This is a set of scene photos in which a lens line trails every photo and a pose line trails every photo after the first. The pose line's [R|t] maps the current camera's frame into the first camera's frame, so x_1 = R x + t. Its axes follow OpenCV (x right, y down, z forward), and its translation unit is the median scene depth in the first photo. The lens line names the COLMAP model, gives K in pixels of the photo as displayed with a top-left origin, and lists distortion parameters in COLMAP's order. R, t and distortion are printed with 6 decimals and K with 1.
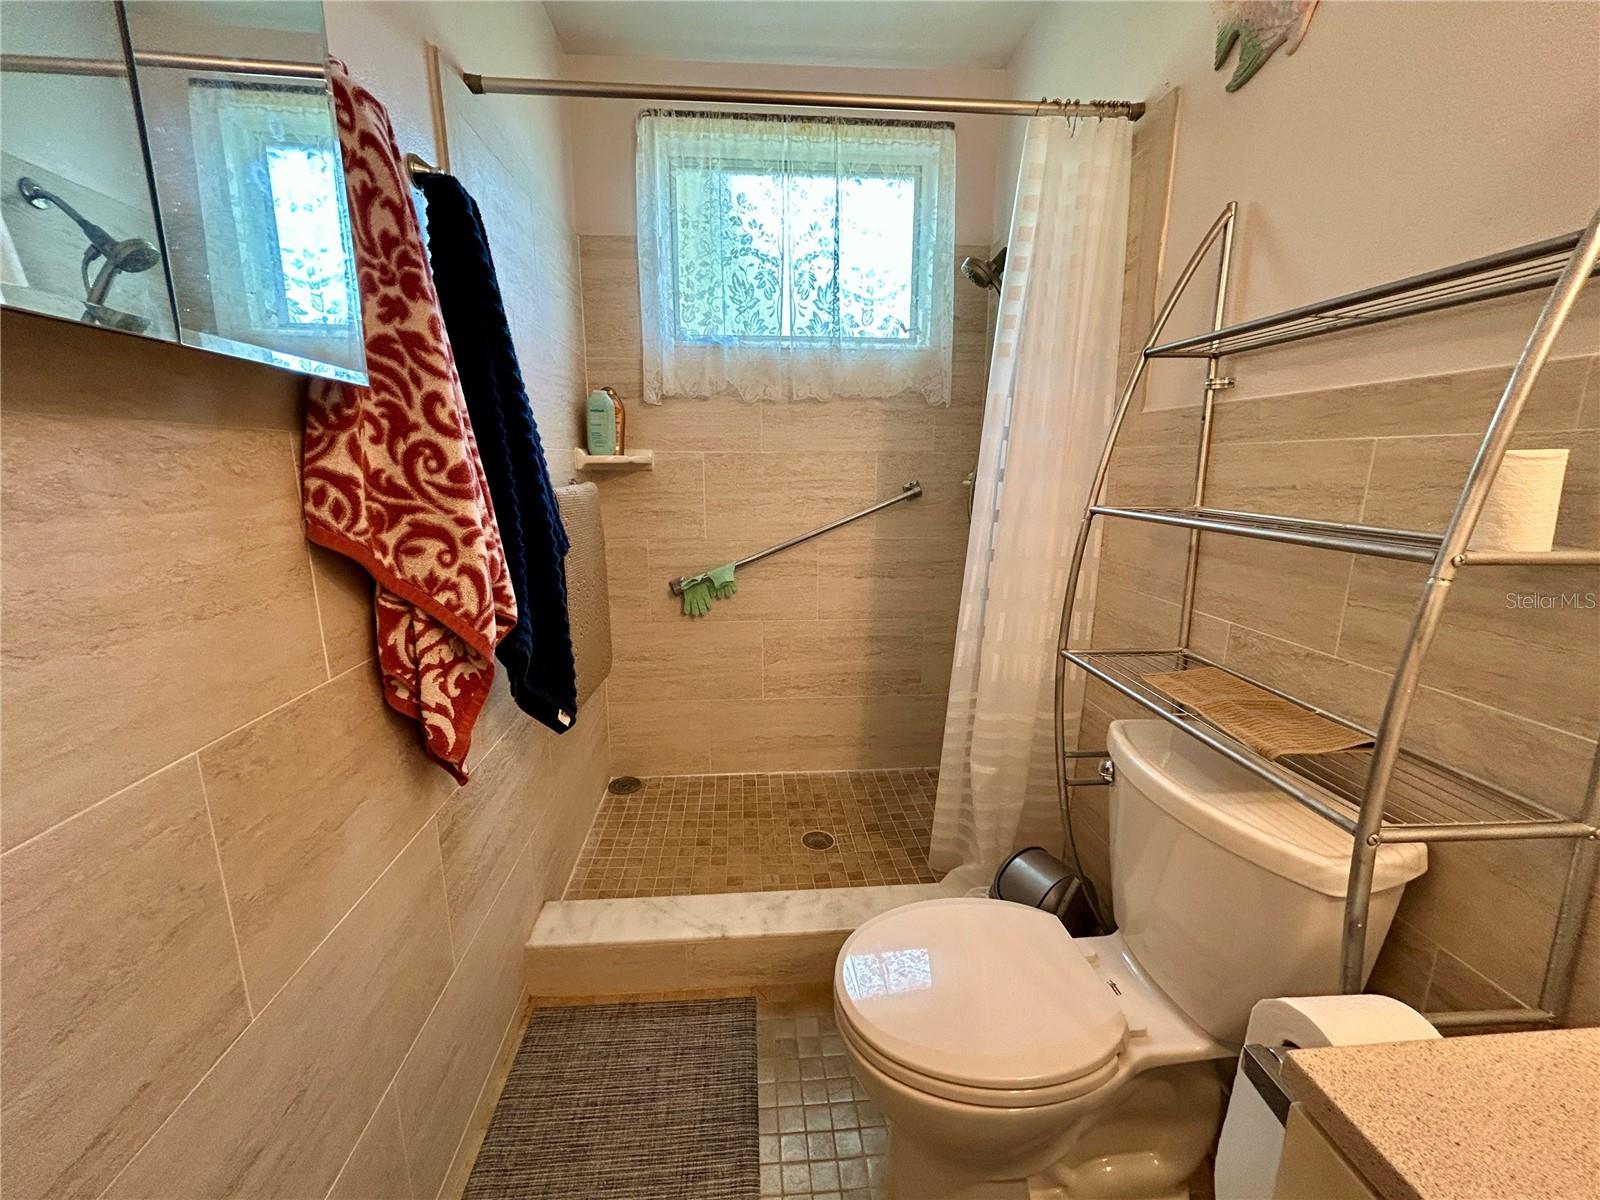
lens RADIAL K [[649.0, 0, 796.3], [0, 649.0, 600.6], [0, 0, 1]] dist [0.002824, 0.000778]
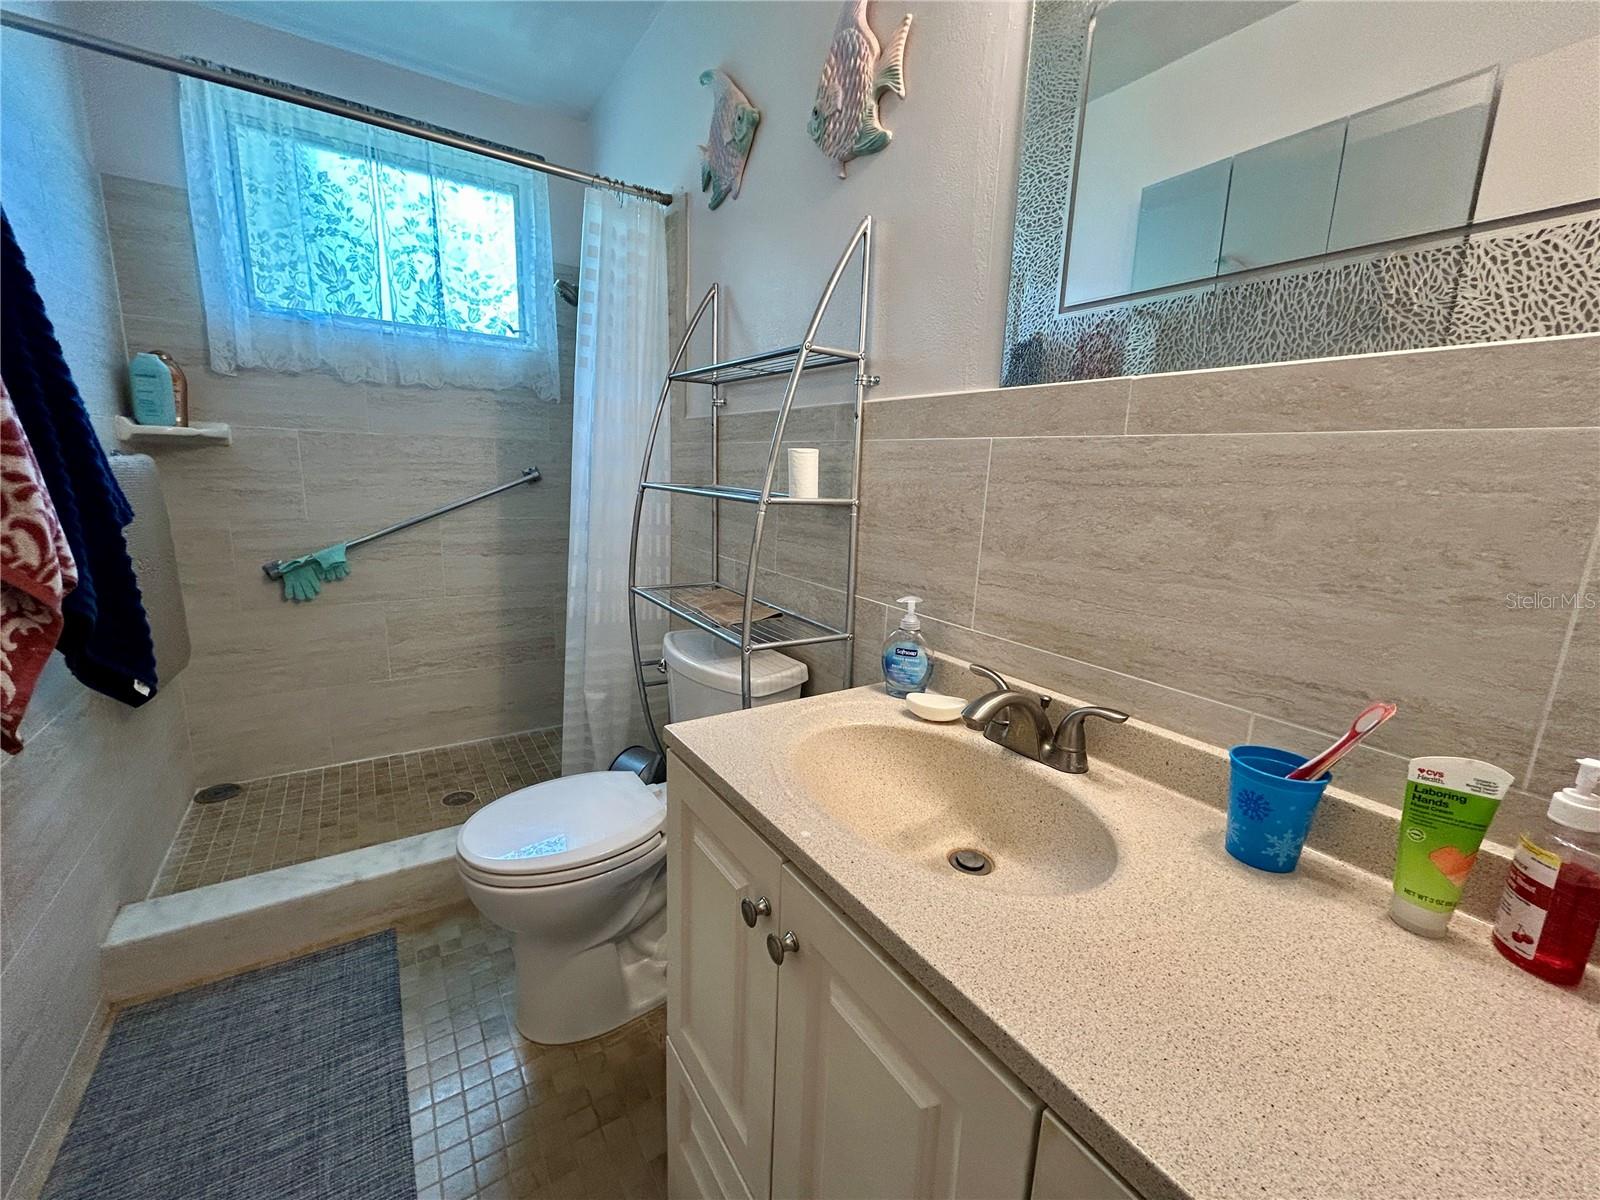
lens RADIAL K [[649.0, 0, 796.3], [0, 649.0, 600.6], [0, 0, 1]] dist [0.002824, 0.000778]
pose [[0.876462, -0.066306, 0.476884, 0.032124], [0.064278, 0.997720, 0.020586, 0.056976], [-0.477161, 0.012610, 0.878725, -0.218473]]
